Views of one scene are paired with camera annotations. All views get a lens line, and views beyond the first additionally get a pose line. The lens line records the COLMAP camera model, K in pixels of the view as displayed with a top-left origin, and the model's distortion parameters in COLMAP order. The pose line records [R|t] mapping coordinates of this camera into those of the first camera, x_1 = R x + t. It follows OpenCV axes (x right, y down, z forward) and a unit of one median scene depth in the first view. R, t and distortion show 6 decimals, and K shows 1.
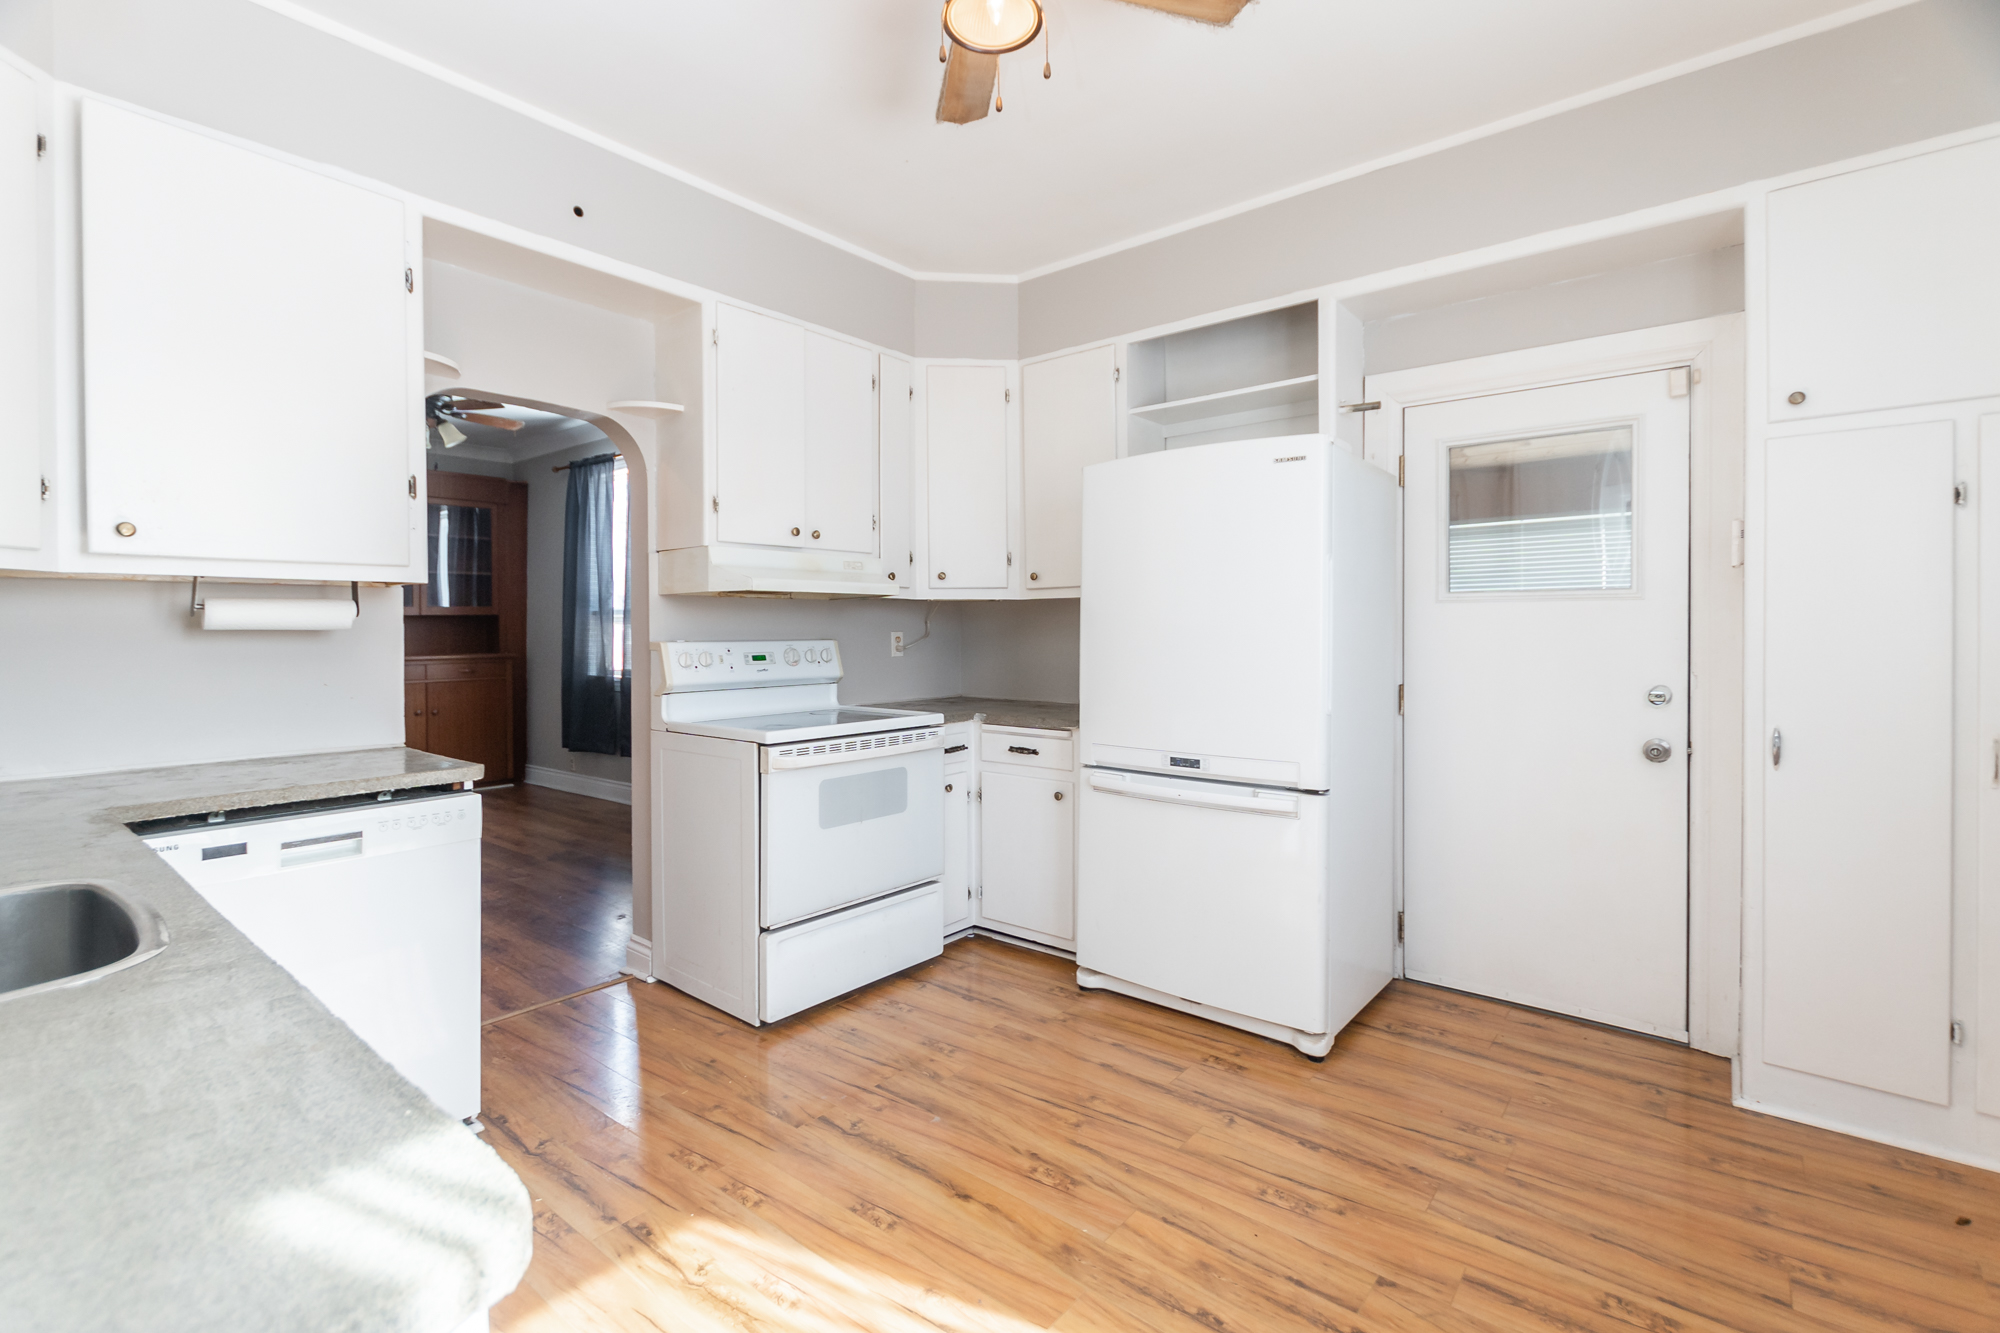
lens RADIAL K [[899.9, 0, 999.6], [0, 899.9, 648.2], [0, 0, 1]] dist [0.001490, 0.000078]
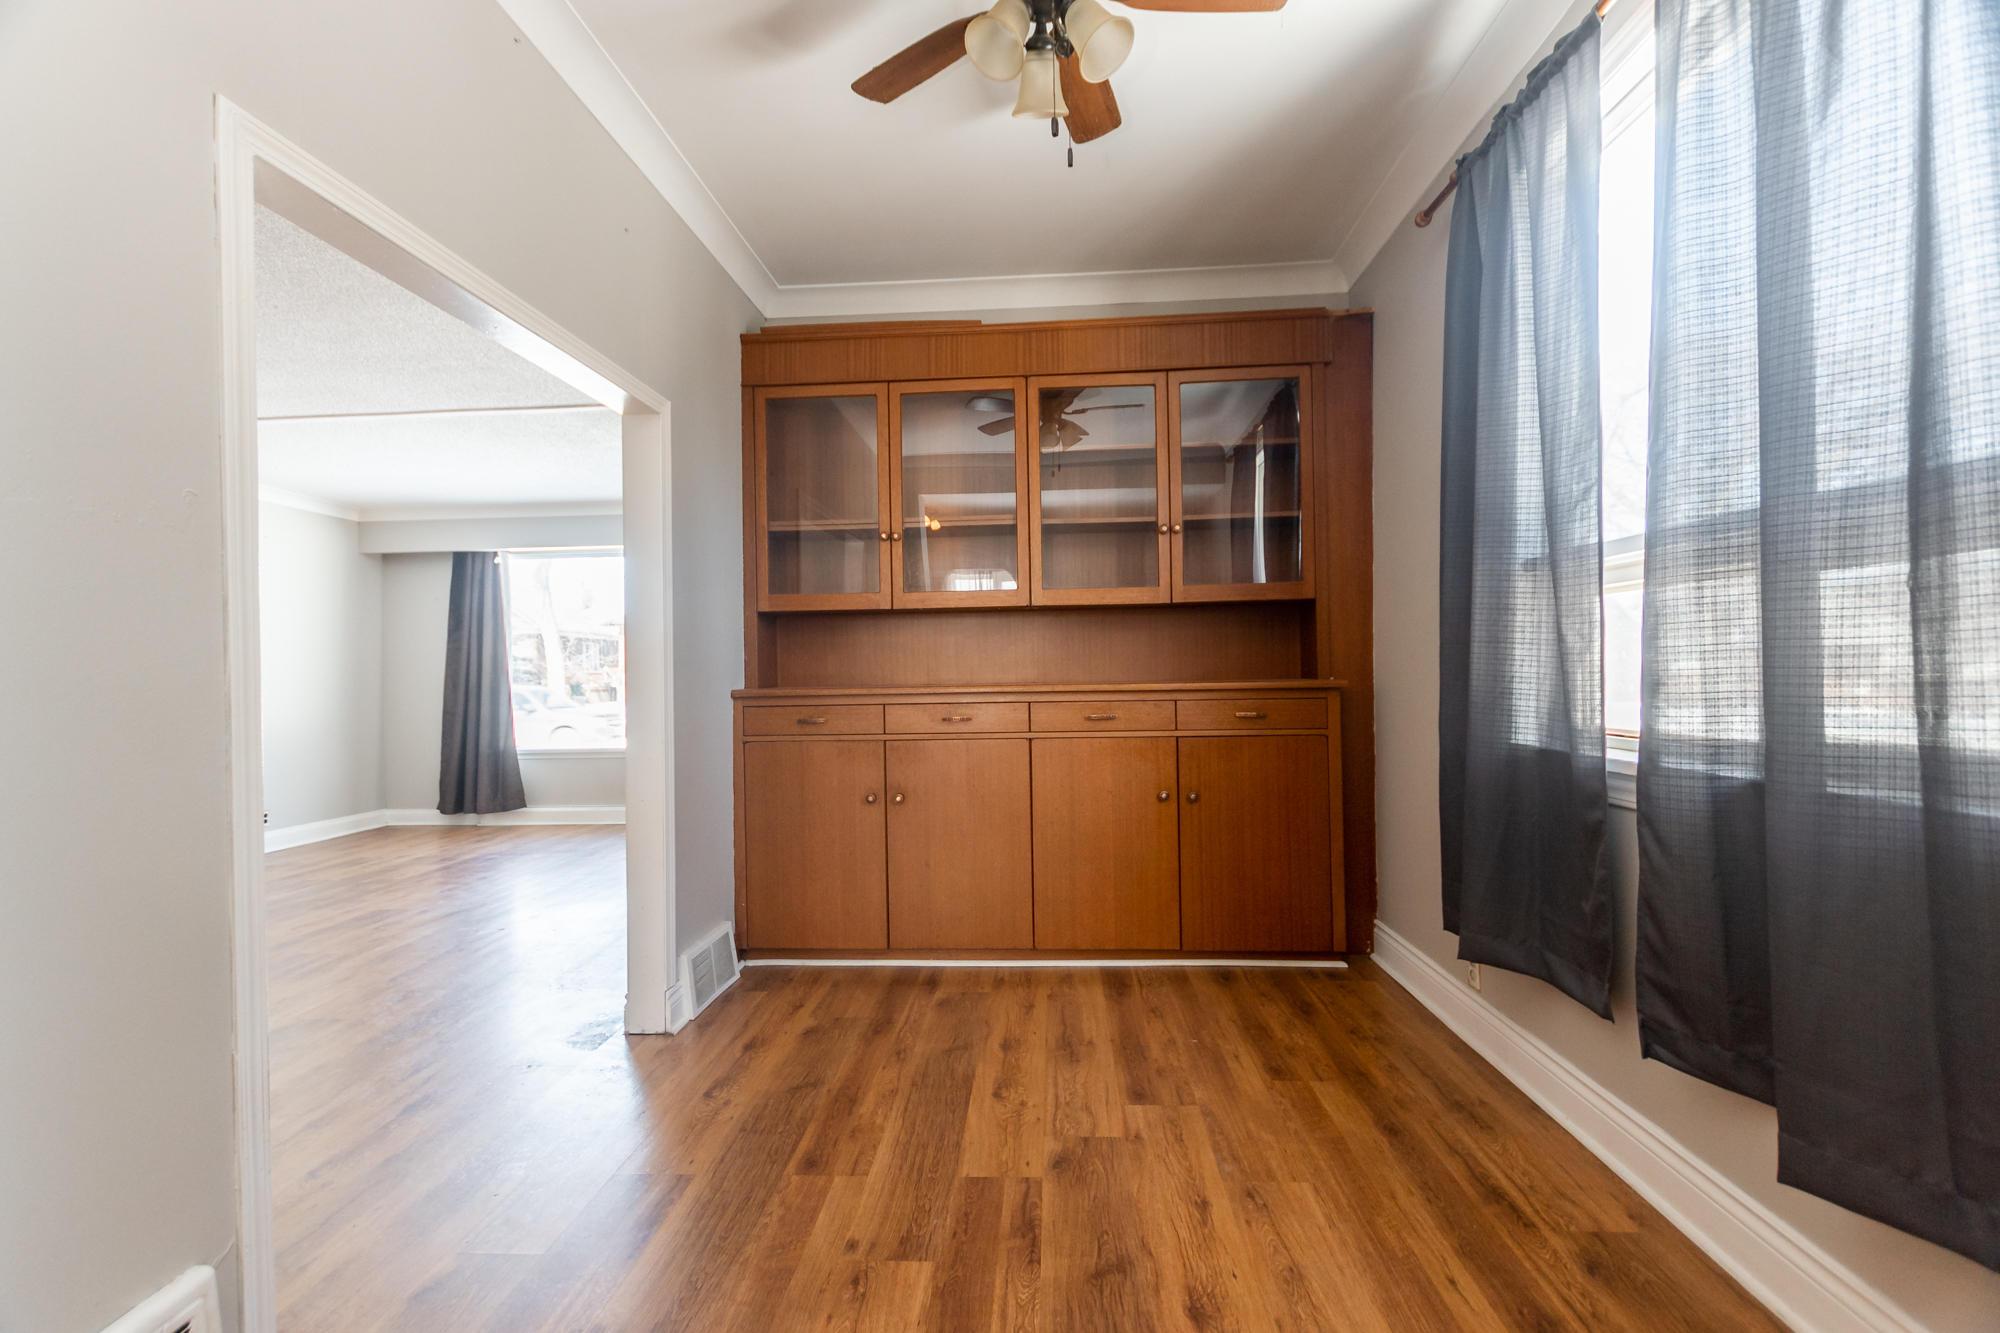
lens RADIAL K [[899.9, 0, 998.0], [0, 899.9, 665.5], [0, 0, 1]] dist [0.001490, 0.000078]
pose [[0.583439, -0.011628, -0.812073, -0.294665], [0.000640, 0.999904, -0.013858, 0.005744], [0.812156, 0.007566, 0.583391, 0.644442]]
